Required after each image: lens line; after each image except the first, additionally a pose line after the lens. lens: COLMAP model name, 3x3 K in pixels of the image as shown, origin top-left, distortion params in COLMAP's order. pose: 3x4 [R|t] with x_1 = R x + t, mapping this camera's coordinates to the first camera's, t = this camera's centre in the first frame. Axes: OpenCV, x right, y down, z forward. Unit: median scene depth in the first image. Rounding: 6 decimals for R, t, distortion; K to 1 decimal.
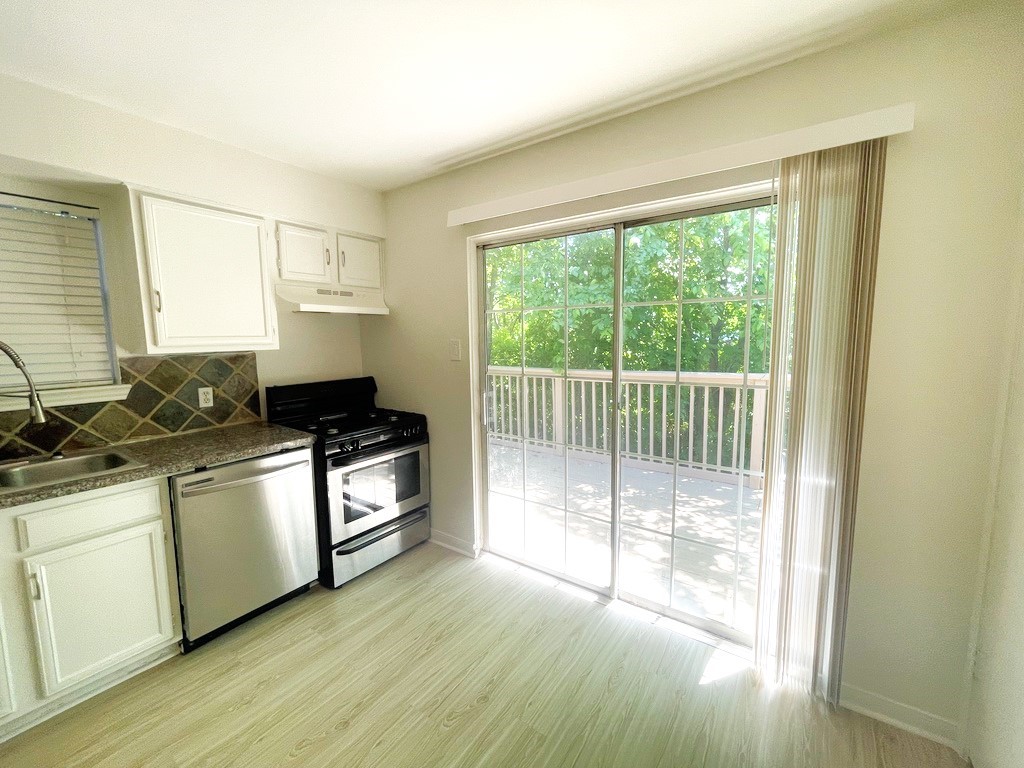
lens RADIAL K [[417.8, 0, 510.6], [0, 417.8, 381.9], [0, 0, 1]] dist [-0.011258, -0.000366]
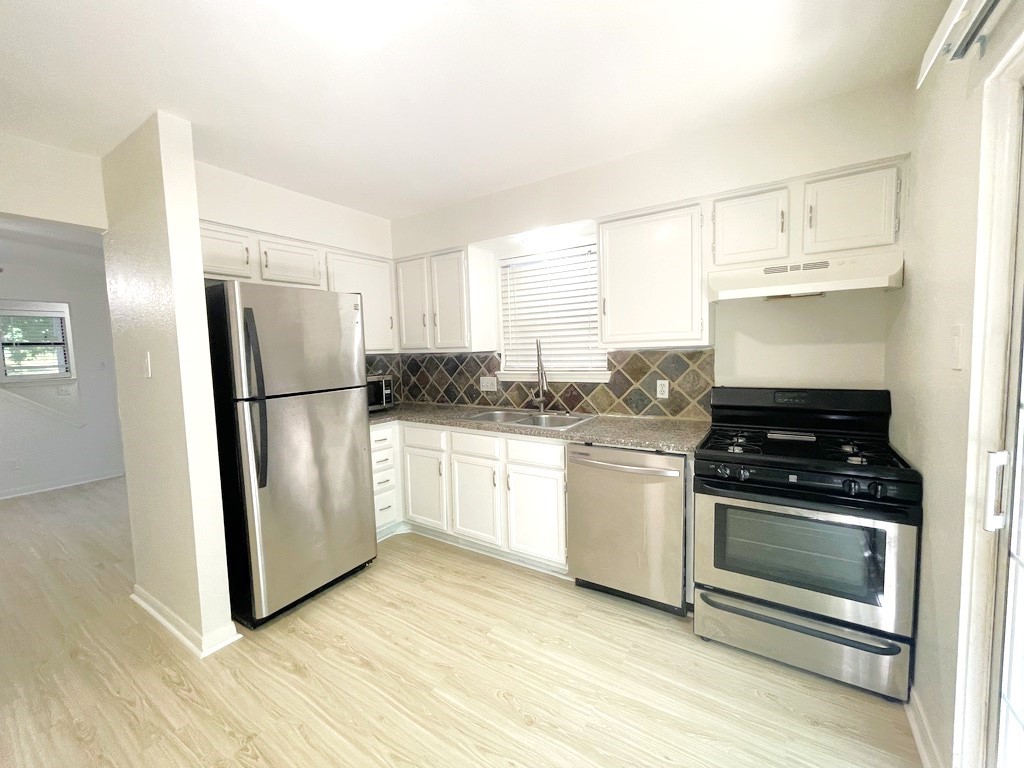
lens RADIAL K [[417.8, 0, 509.1], [0, 417.8, 383.2], [0, 0, 1]] dist [-0.011258, -0.000366]
pose [[0.037493, 0.095544, -0.994719, 0.338626], [-0.076772, 0.992752, 0.092462, -0.048698], [0.996343, 0.072900, 0.044557, 0.555050]]
